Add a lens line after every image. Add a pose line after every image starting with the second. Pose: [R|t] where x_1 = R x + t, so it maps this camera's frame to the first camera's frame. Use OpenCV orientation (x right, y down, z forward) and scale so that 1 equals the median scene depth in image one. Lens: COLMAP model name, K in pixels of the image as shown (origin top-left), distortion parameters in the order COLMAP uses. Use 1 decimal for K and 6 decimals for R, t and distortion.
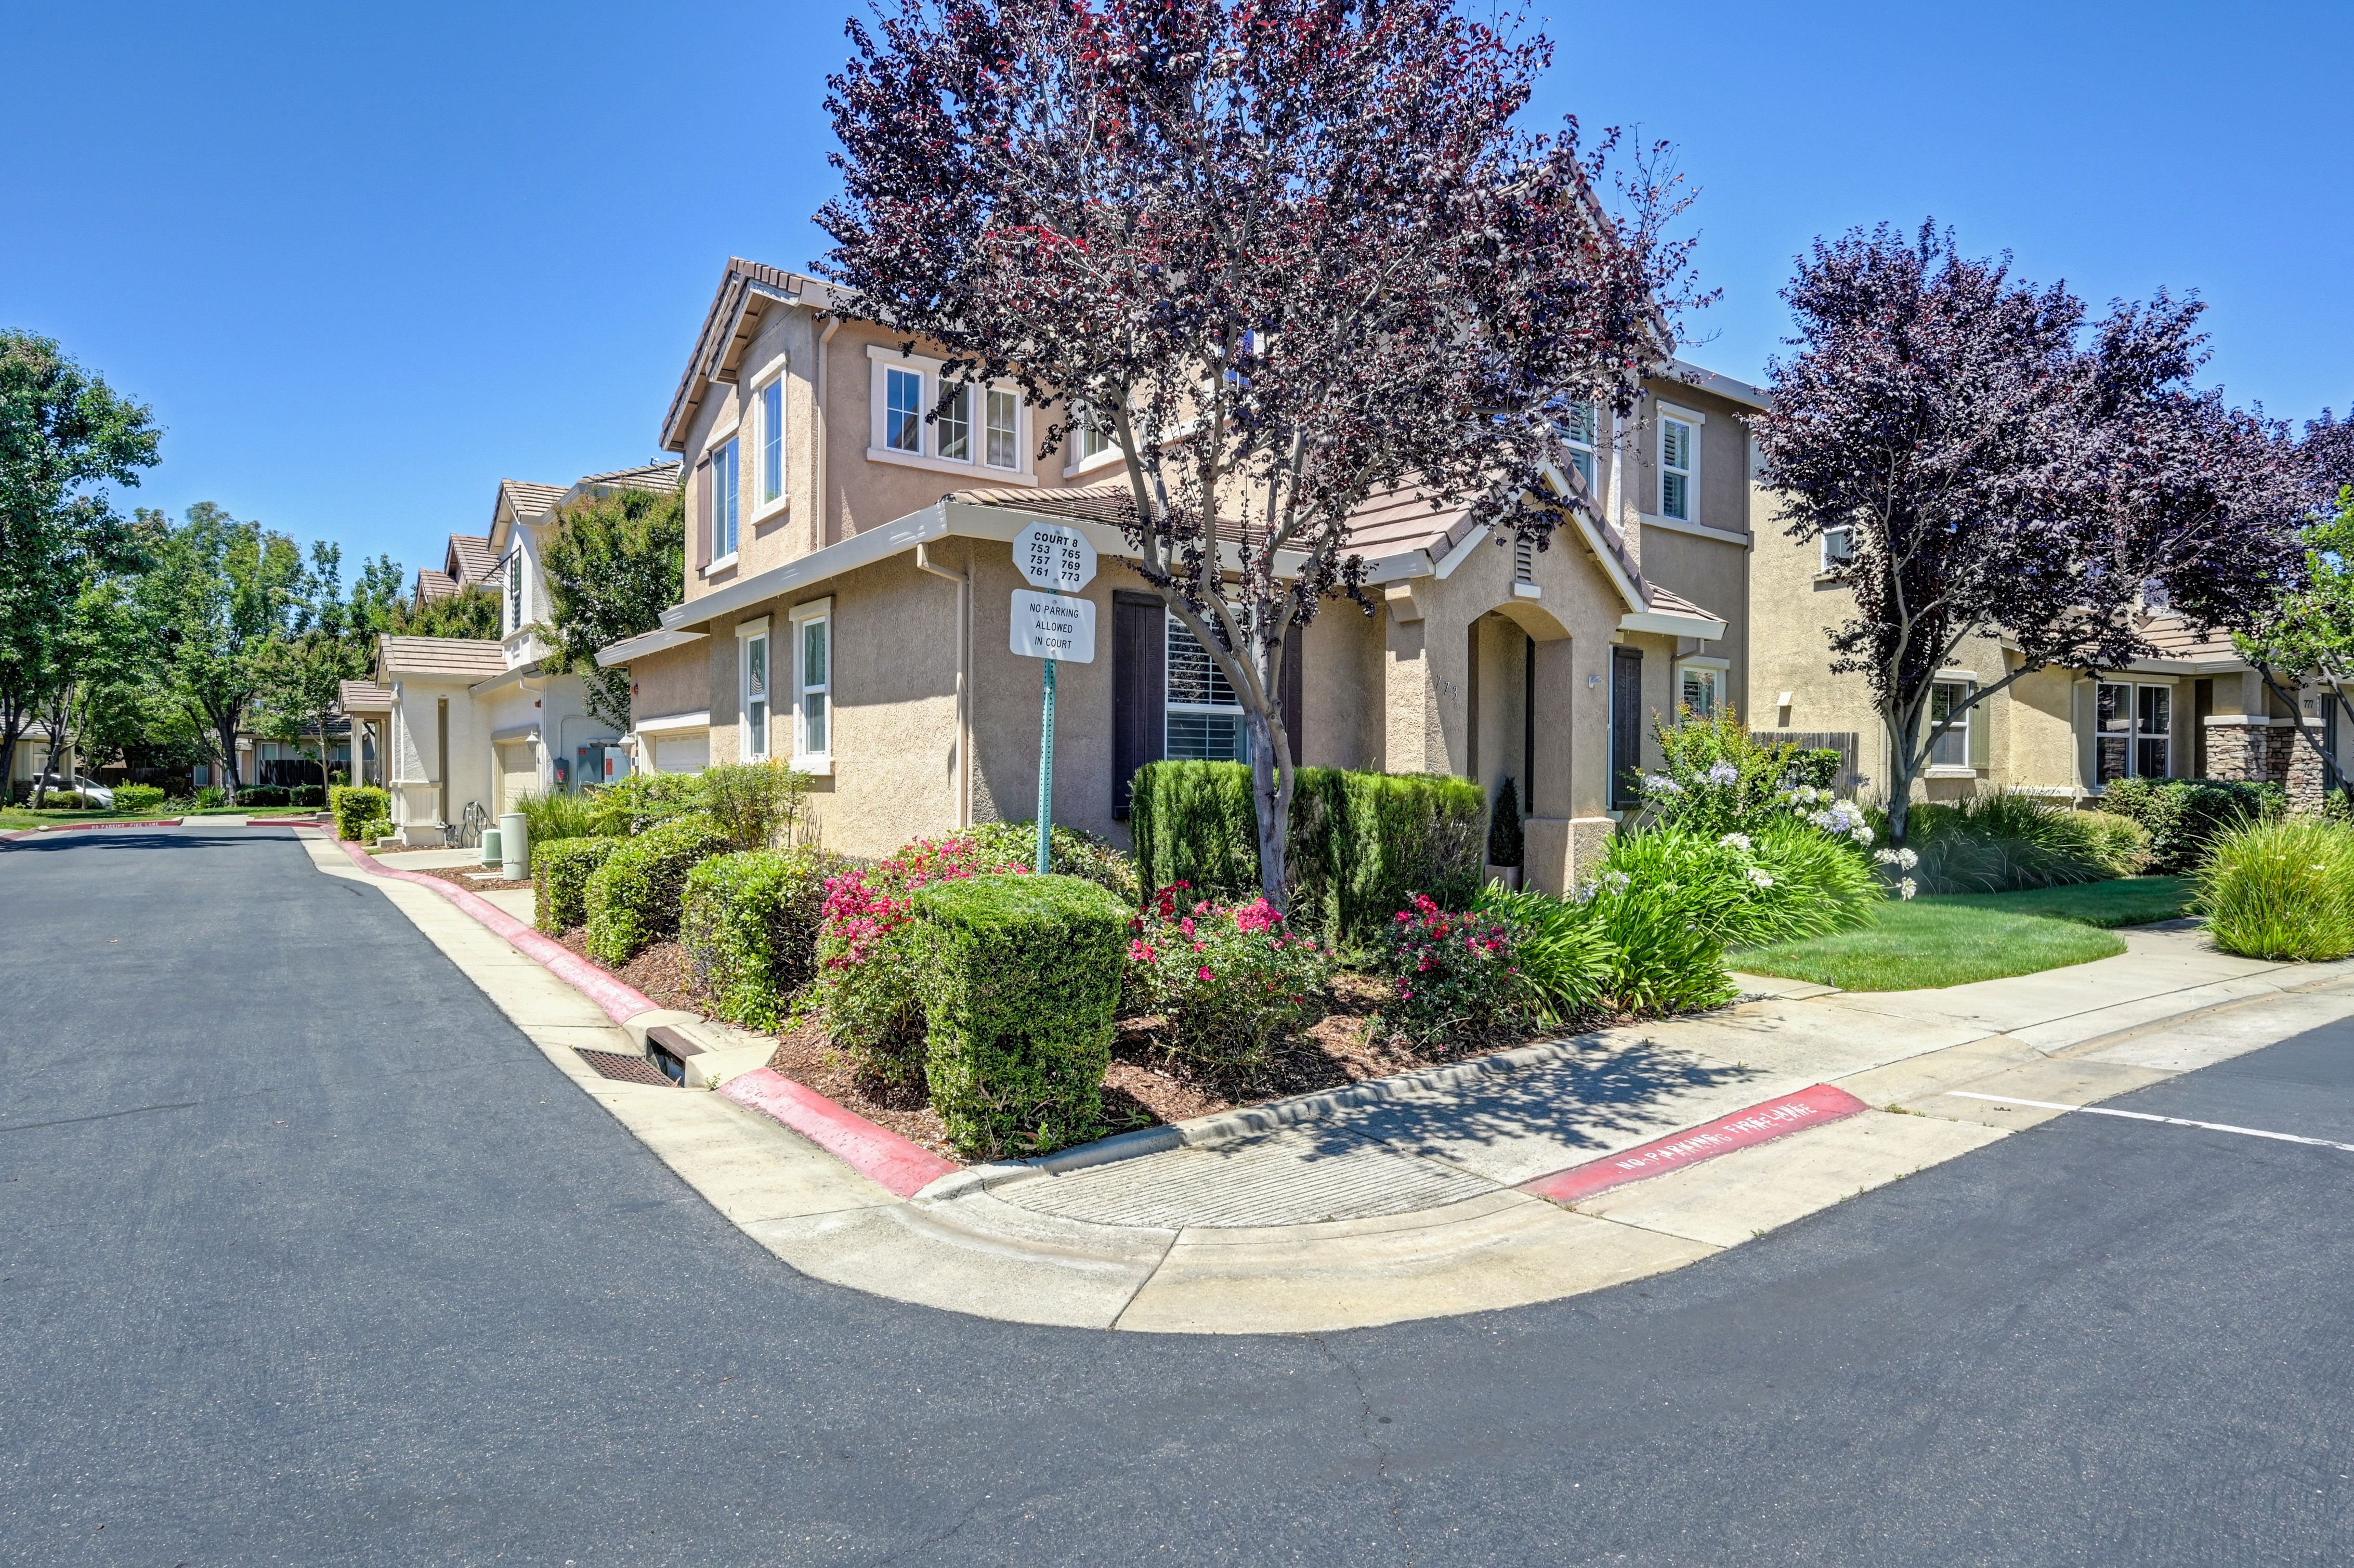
lens RADIAL K [[1254.4, 0, 1186.4], [0, 1254.4, 779.6], [0, 0, 1]] dist [0.001725, 0.001296]
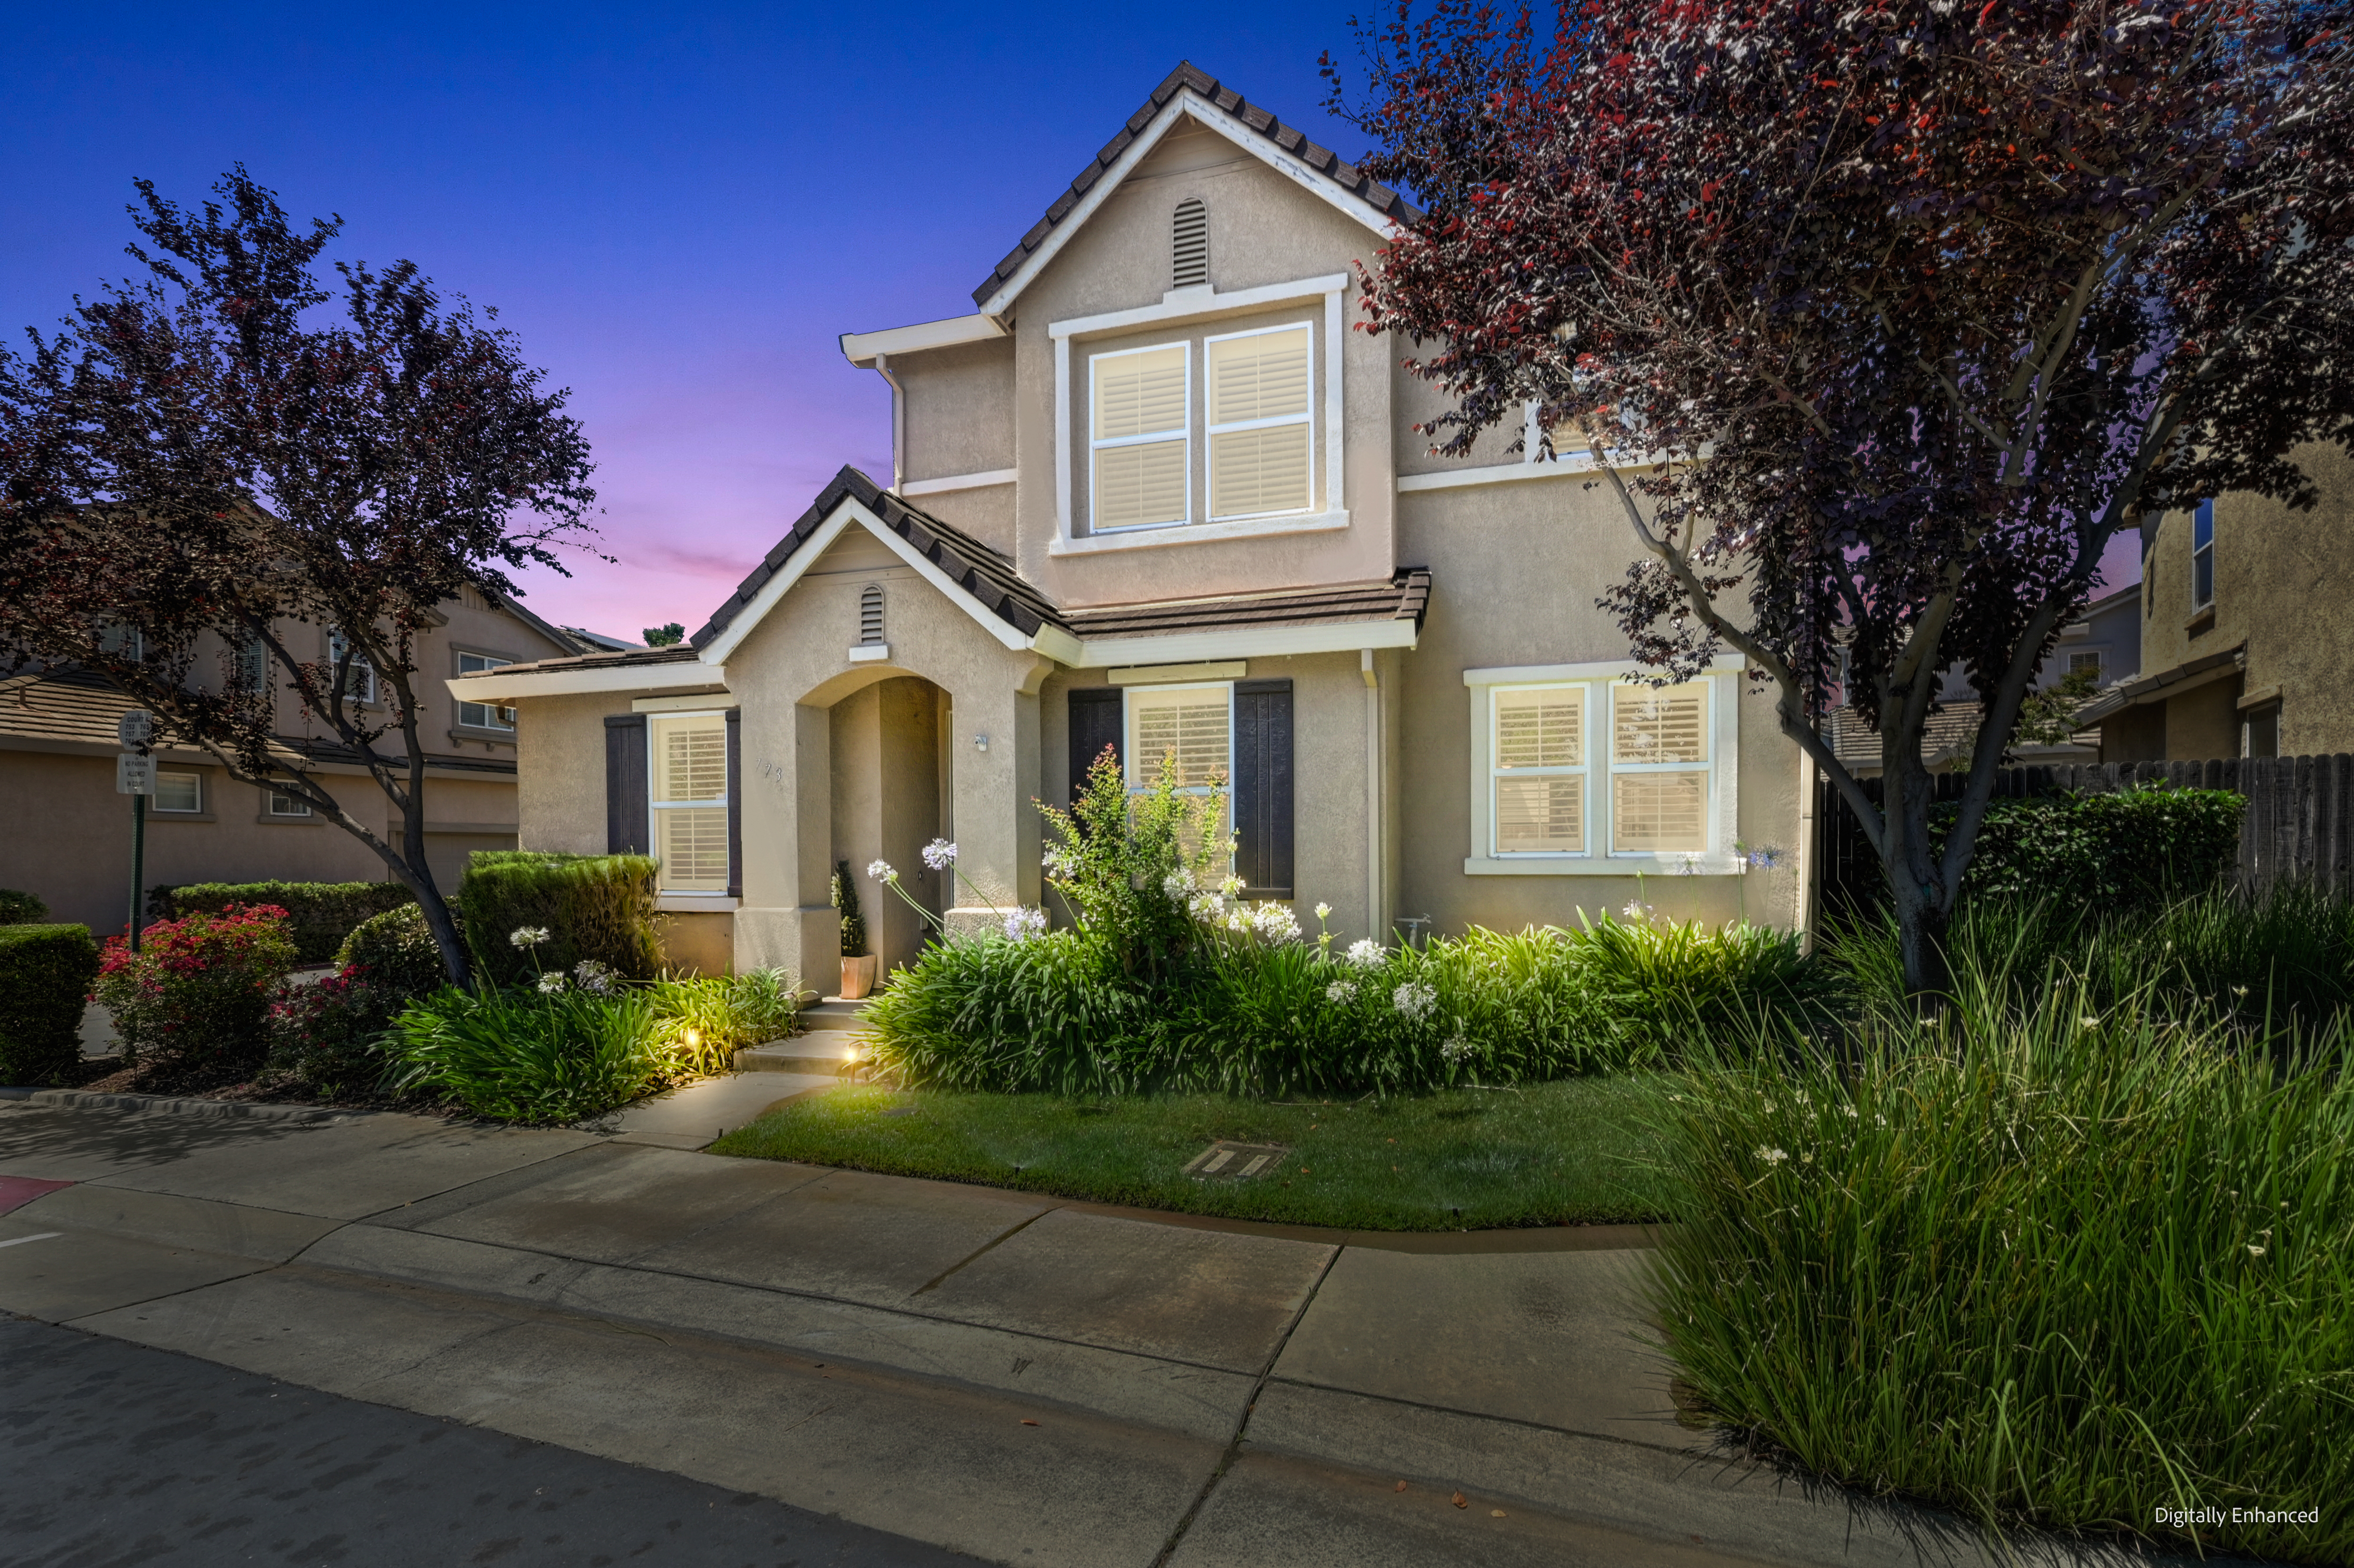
lens RADIAL K [[1037.9, 0, 1205.2], [0, 1037.9, 871.2], [0, 0, 1]] dist [0.000329, 0.000134]
pose [[0.591151, 0.004676, -0.806547, 1.779485], [0.007907, 0.999902, 0.011593, -0.000740], [0.806522, -0.013230, 0.591056, 1.314439]]
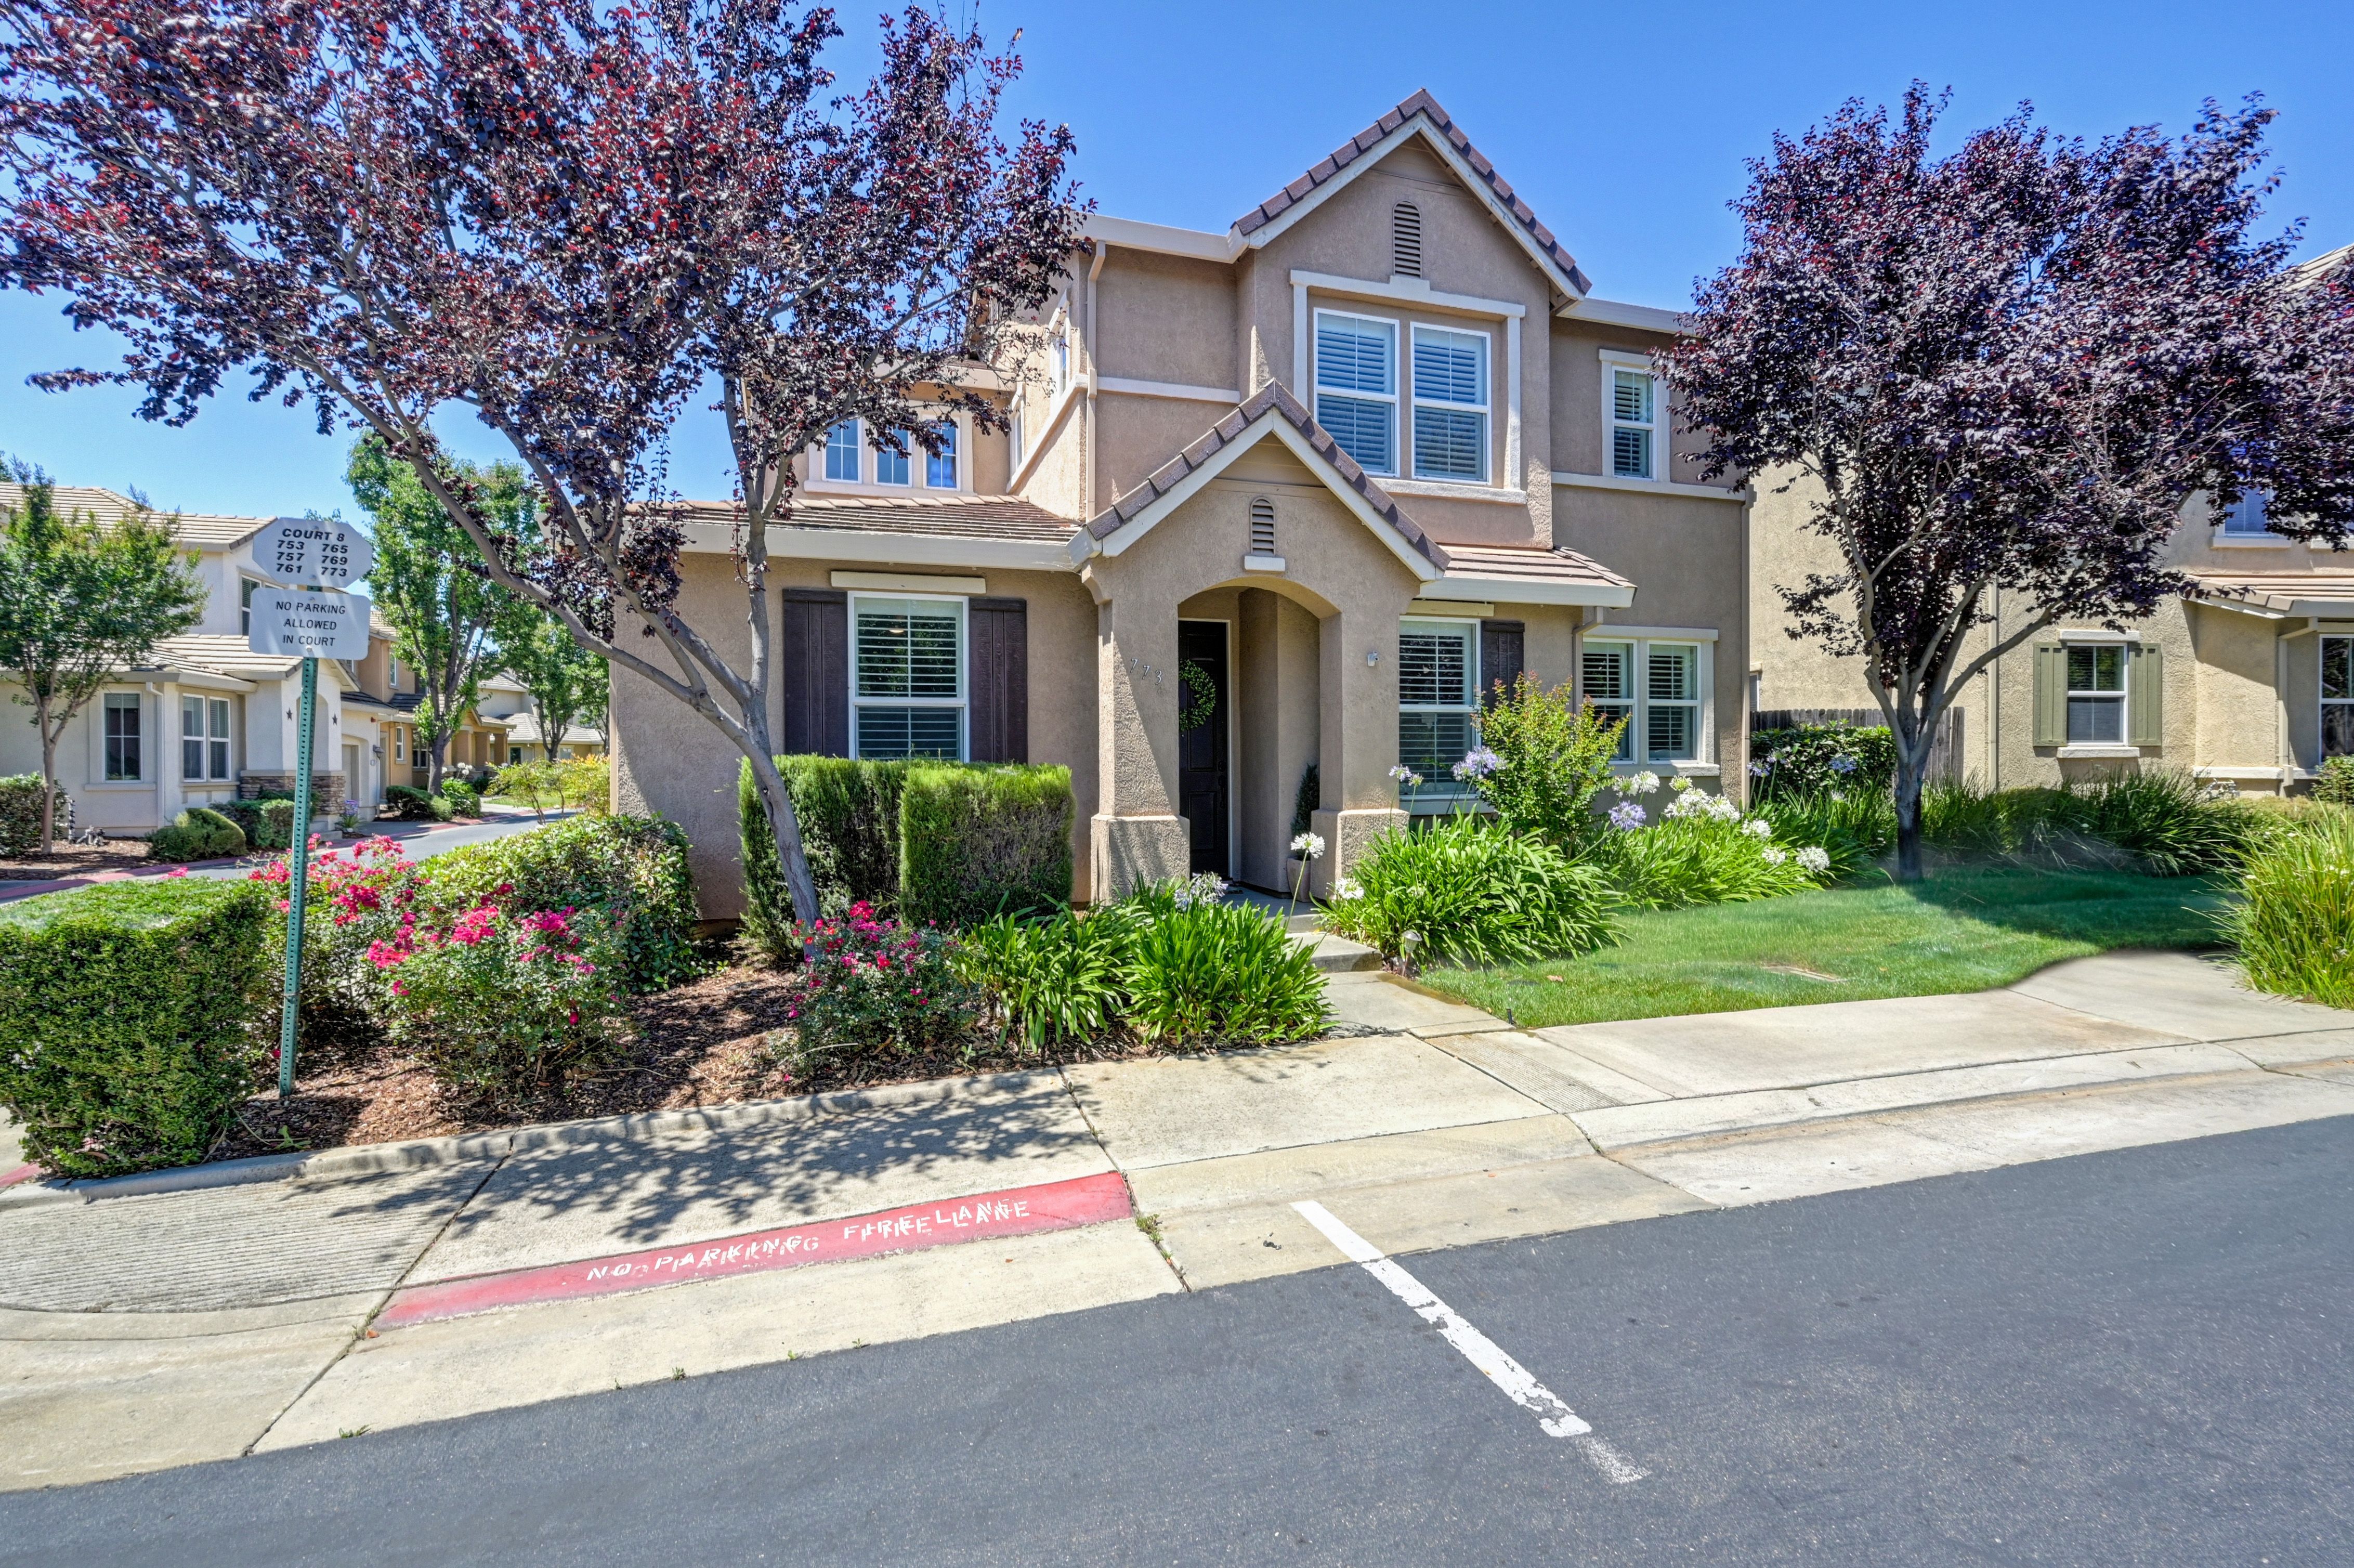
lens RADIAL K [[1048.1, 0, 1184.1], [0, 1048.1, 769.4], [0, 0, 1]] dist [0.000640, 0.000247]
pose [[0.949385, -0.007880, -0.314017, 0.797027], [0.009558, 0.999947, 0.003803, -0.005014], [0.313971, -0.006612, 0.949410, 0.435791]]
